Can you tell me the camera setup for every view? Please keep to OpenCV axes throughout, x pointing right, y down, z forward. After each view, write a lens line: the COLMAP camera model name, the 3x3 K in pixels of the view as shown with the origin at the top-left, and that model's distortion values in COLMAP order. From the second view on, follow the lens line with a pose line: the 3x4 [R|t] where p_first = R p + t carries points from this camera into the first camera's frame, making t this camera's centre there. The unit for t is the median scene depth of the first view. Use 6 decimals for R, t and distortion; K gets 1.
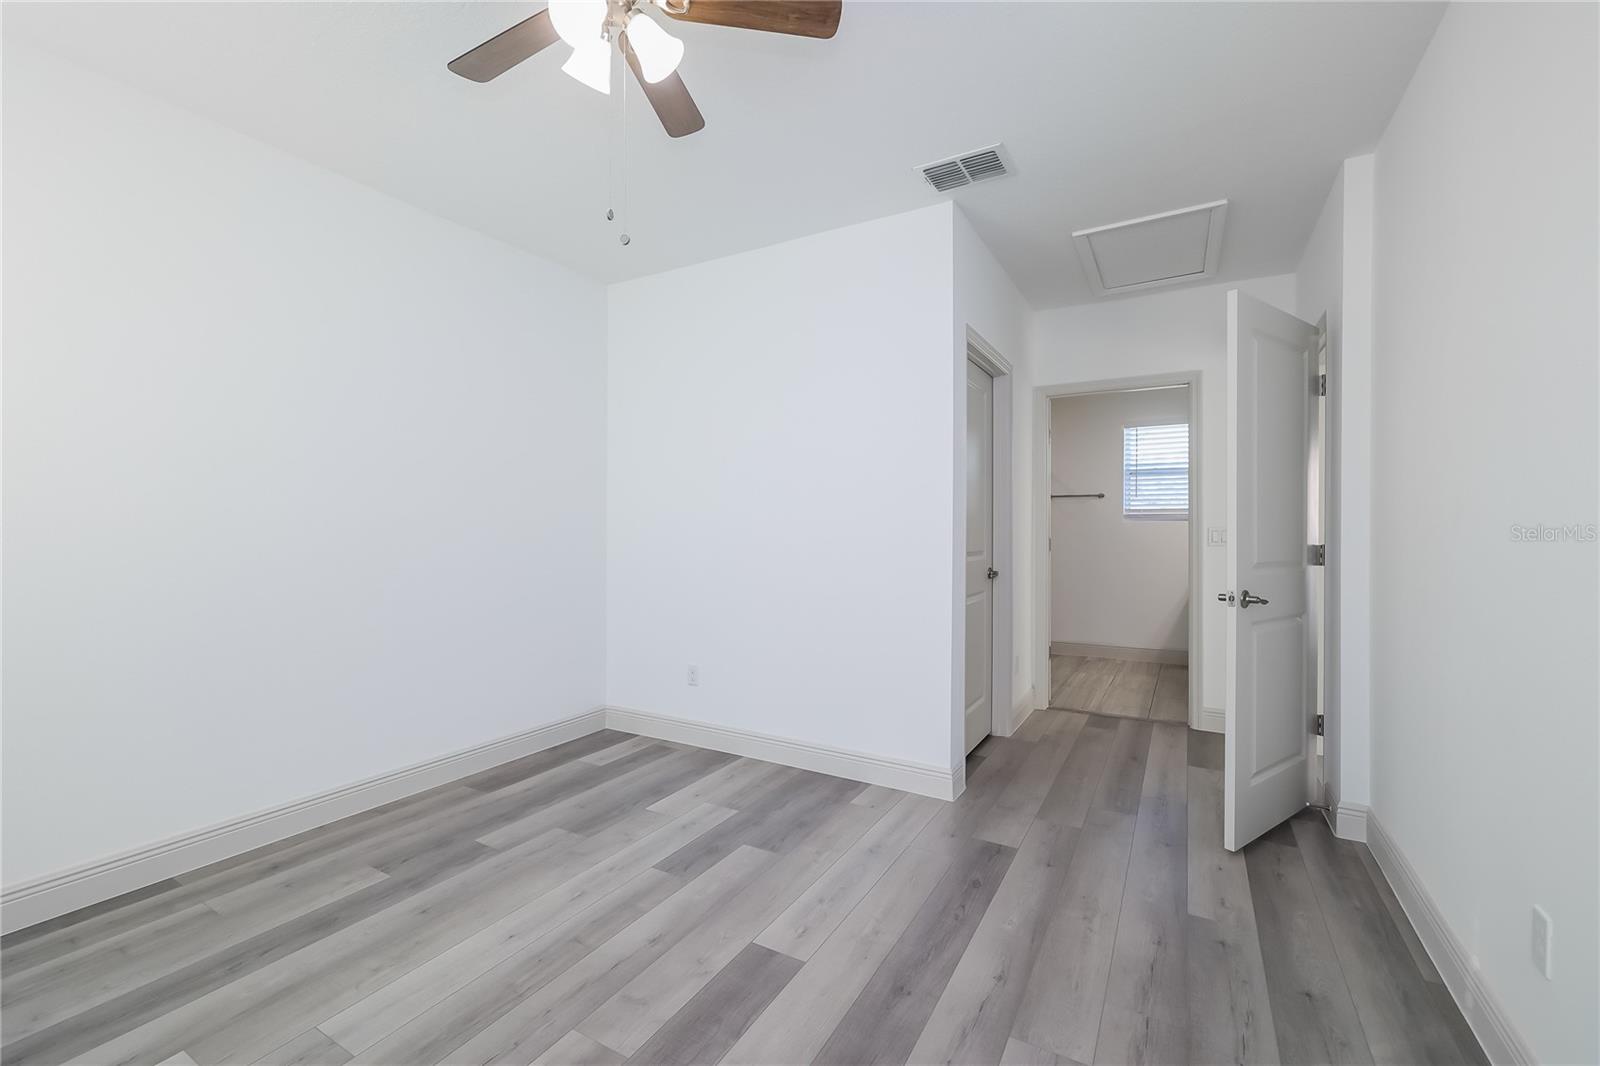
lens RADIAL K [[680.7, 0, 801.3], [0, 680.7, 525.4], [0, 0, 1]] dist [0.001552, 0.000185]
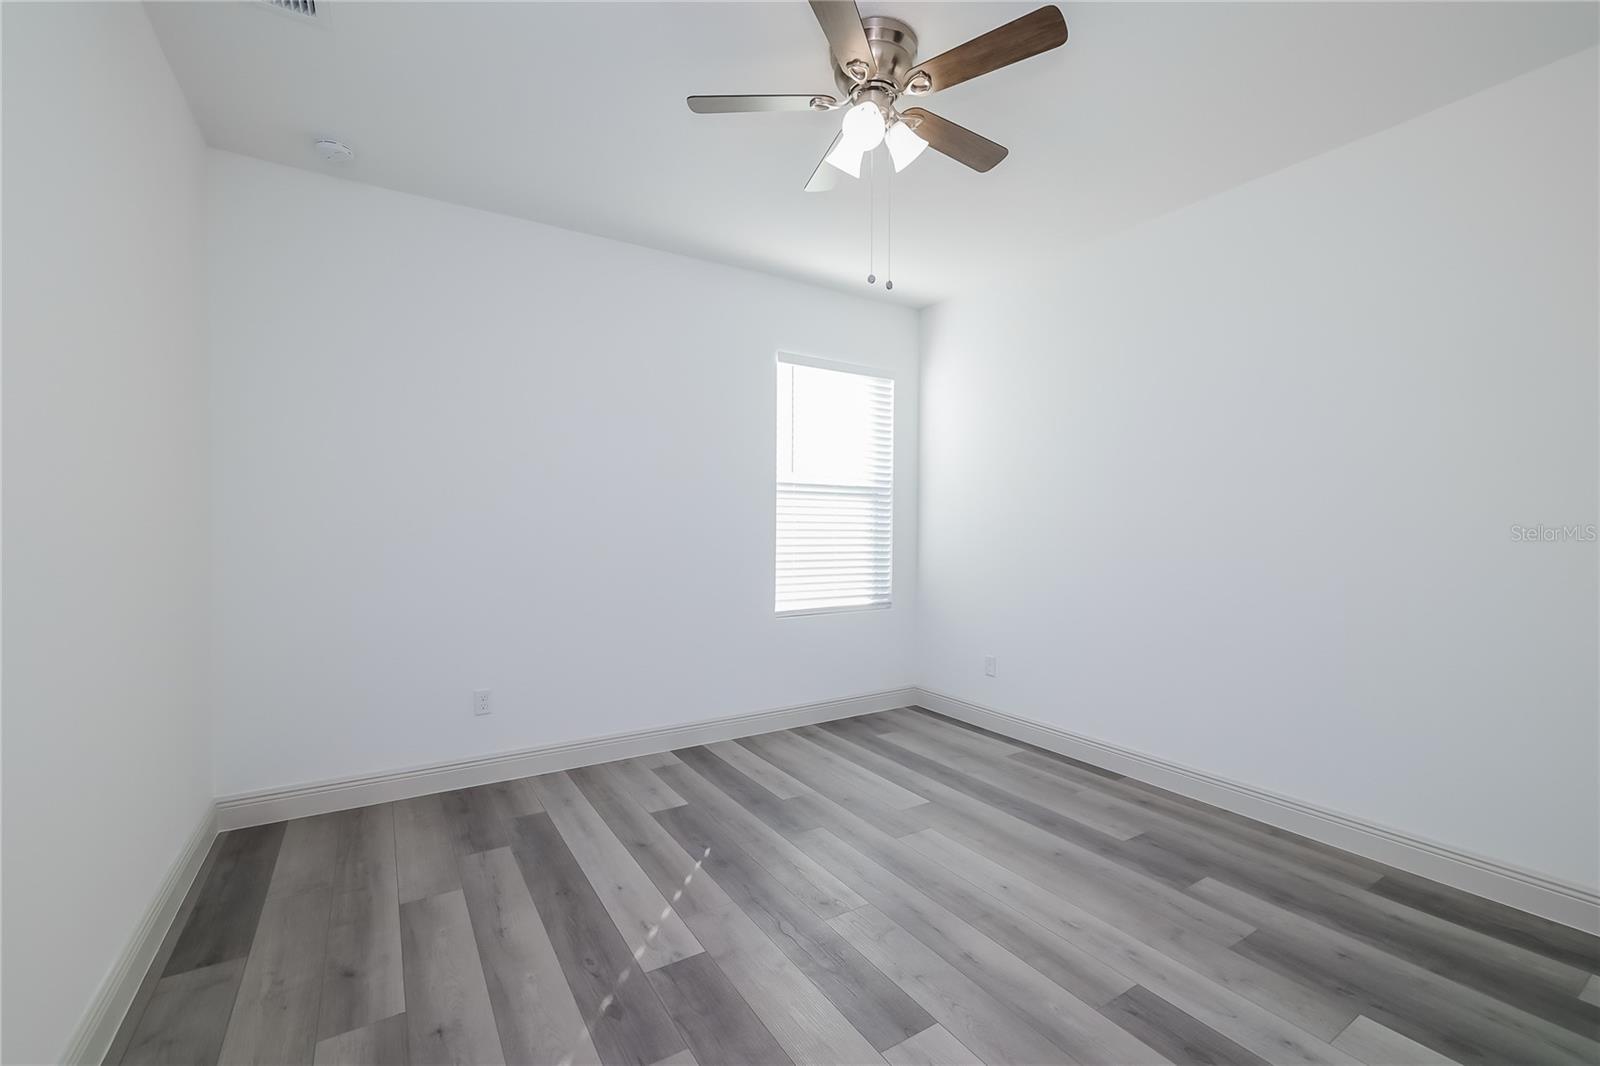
lens RADIAL K [[680.7, 0, 801.3], [0, 680.7, 525.4], [0, 0, 1]] dist [0.001552, 0.000185]
pose [[-0.472568, -0.002004, -0.881292, 0.617274], [-0.003160, 0.999995, -0.000579, -0.002477], [0.881289, 0.002511, -0.472572, 1.024367]]
